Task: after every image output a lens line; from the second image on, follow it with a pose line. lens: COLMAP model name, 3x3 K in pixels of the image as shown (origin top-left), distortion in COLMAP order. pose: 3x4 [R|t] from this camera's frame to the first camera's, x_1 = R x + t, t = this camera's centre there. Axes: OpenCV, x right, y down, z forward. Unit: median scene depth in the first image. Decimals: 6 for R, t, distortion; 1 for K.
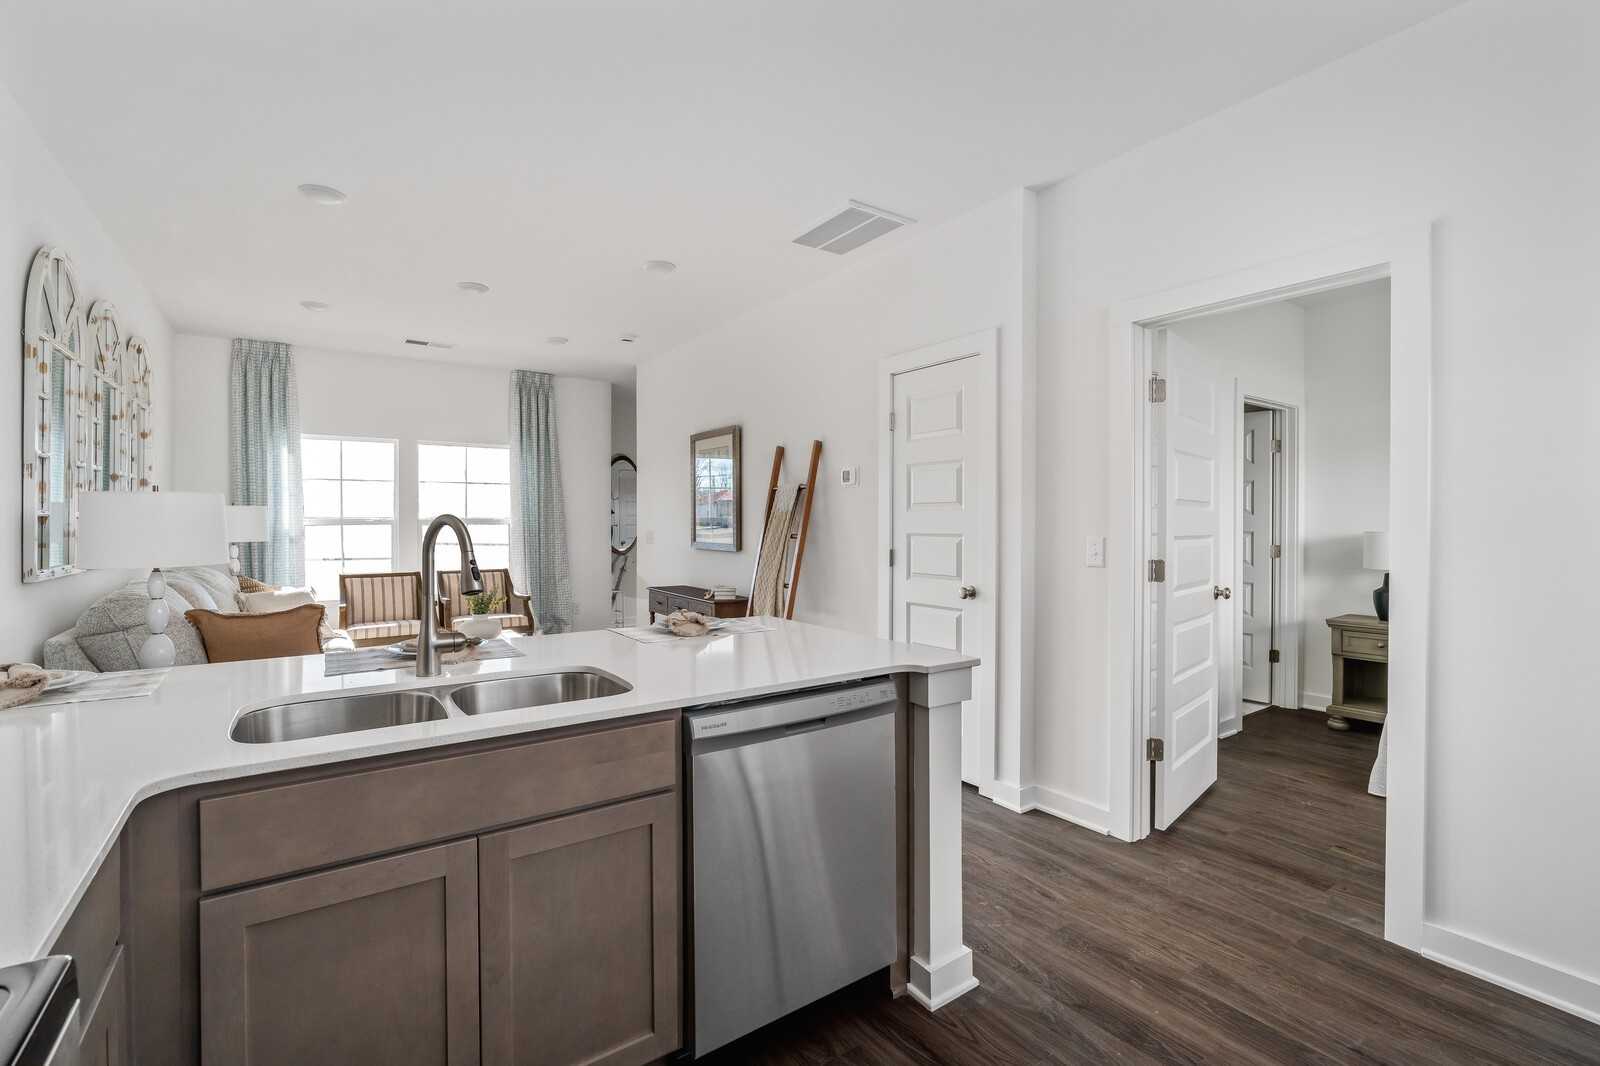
lens RADIAL K [[717.5, 0, 807.6], [0, 717.5, 523.5], [0, 0, 1]] dist [-0.000066, 0.000200]
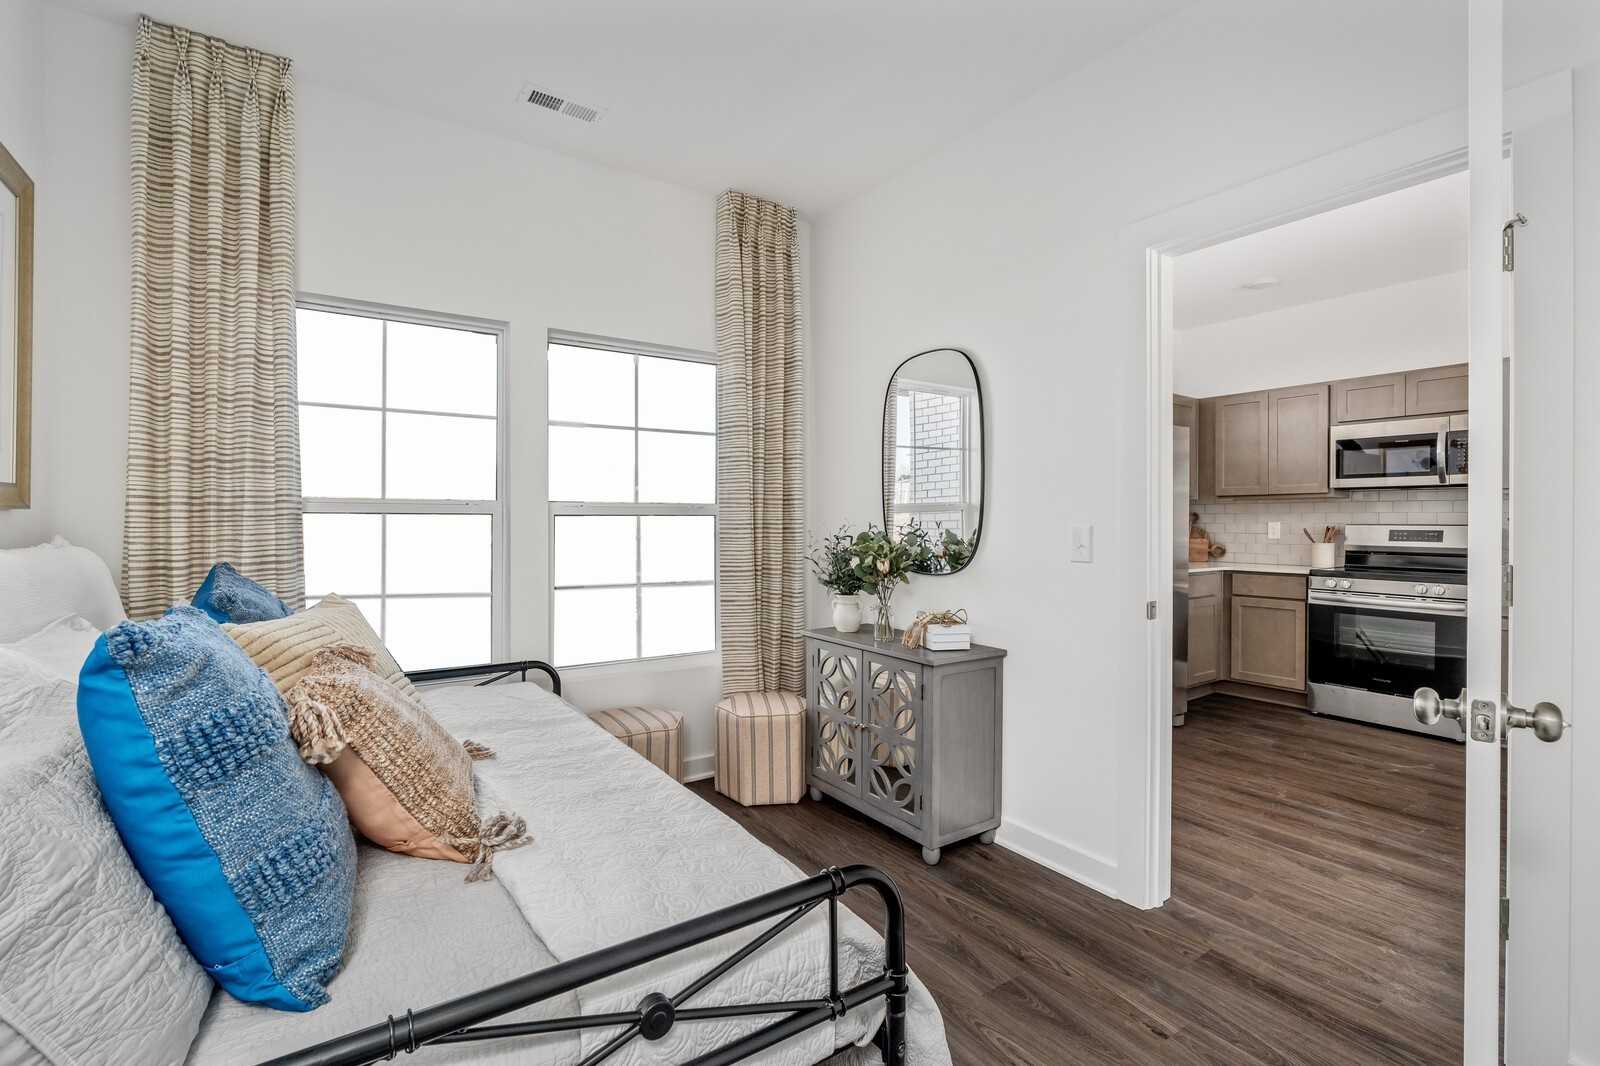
lens RADIAL K [[717.5, 0, 807.6], [0, 717.5, 523.5], [0, 0, 1]] dist [-0.000066, 0.000200]
pose [[-0.999951, -0.003504, 0.009280, 1.345869], [-0.003423, 0.999956, 0.008682, 0.023503], [-0.009310, 0.008650, -0.999919, 2.080833]]
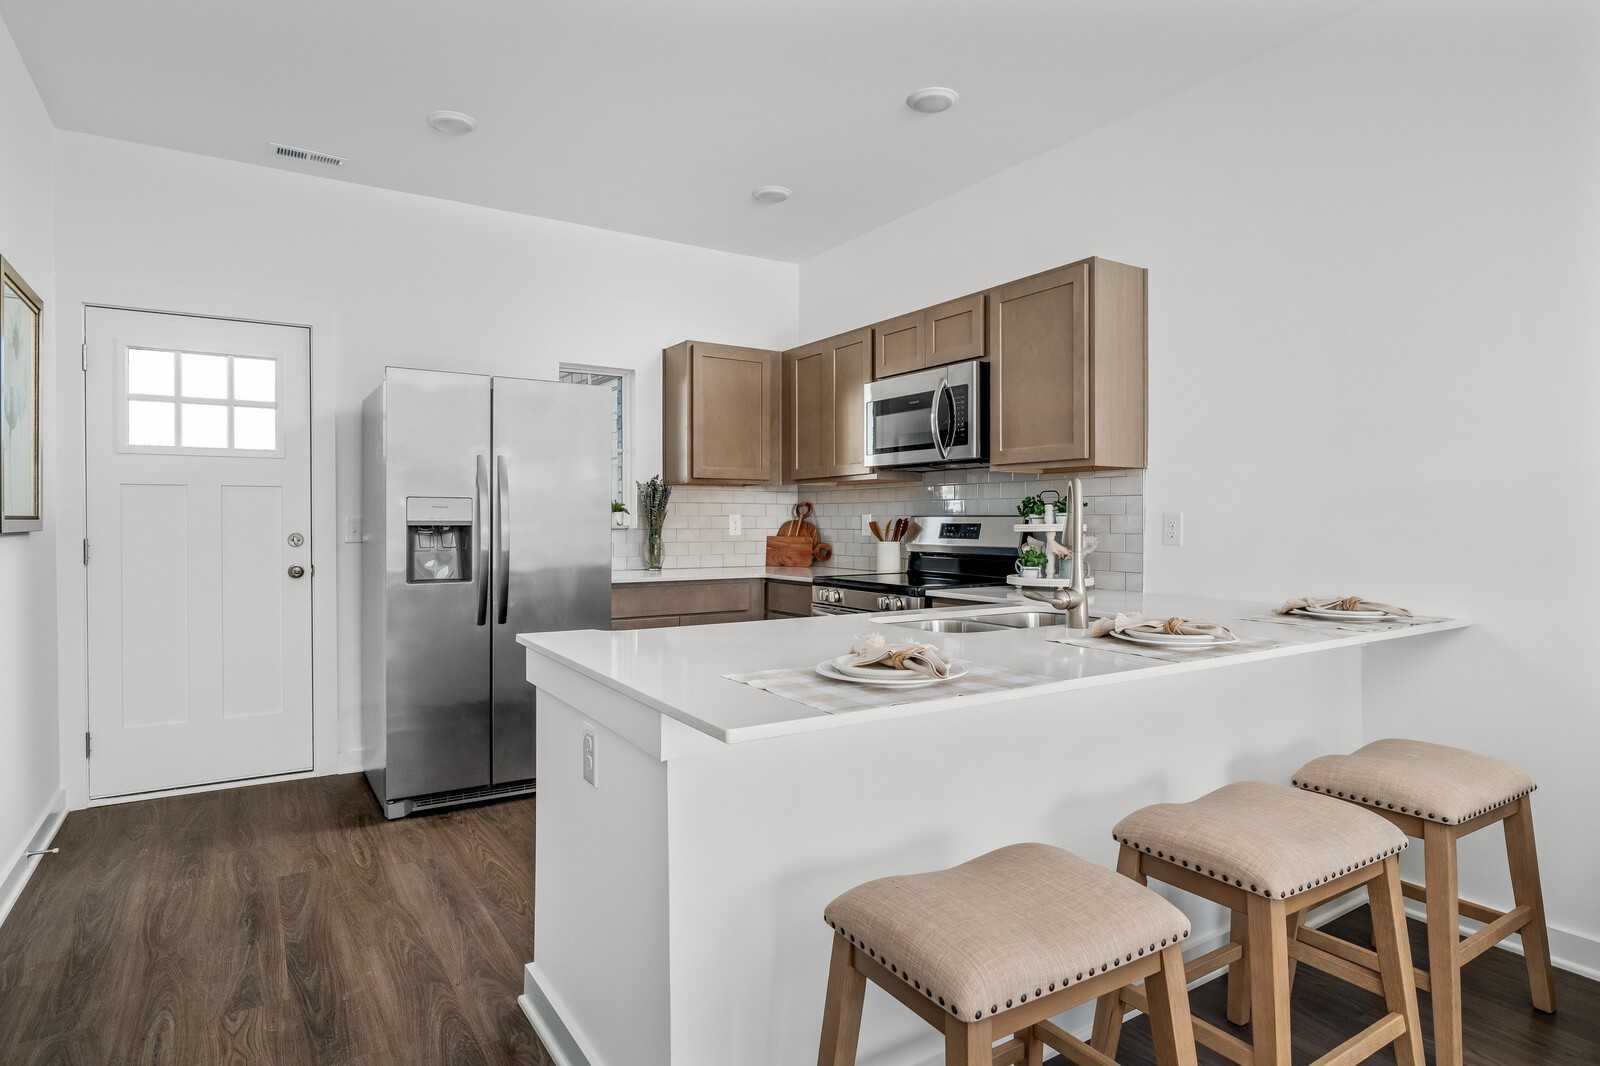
lens RADIAL K [[878.0, 0, 800.0], [0, 878.0, 533.0], [0, 0, 1]] dist [-0.000086, -0.000354]
pose [[-0.999128, -0.001345, 0.041735, -0.140160], [-0.000508, 0.999799, 0.020047, 0.038281], [-0.041754, 0.020009, -0.998928, 1.885032]]
